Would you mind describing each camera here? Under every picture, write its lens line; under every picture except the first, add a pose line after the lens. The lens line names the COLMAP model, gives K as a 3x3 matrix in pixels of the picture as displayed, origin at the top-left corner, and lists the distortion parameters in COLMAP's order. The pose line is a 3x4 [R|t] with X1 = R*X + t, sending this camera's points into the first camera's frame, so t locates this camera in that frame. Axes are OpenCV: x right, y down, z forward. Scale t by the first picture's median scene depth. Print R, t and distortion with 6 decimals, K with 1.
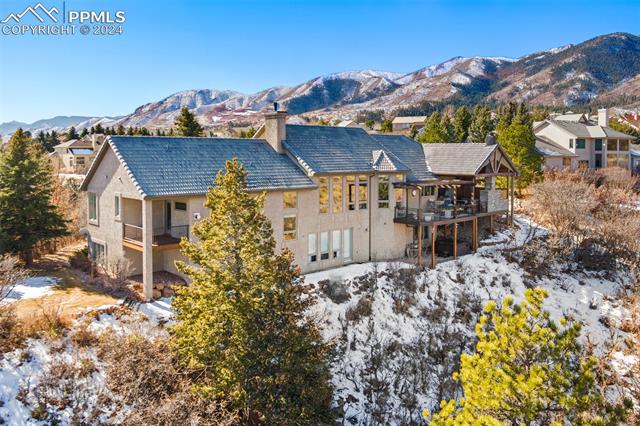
lens RADIAL K [[536.9, 0, 321.9], [0, 536.9, 208.5], [0, 0, 1]] dist [-0.043951, -0.014004]
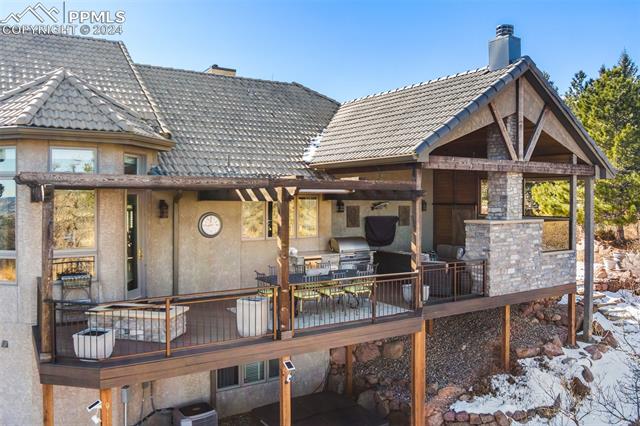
lens RADIAL K [[536.9, 0, 335.2], [0, 536.9, 217.9], [0, 0, 1]] dist [-0.043951, -0.014004]
pose [[0.988379, 0.010751, -0.151627, 0.269599], [-0.019368, 0.998273, -0.055469, -0.017133], [0.150769, 0.057762, 0.986880, 0.698348]]
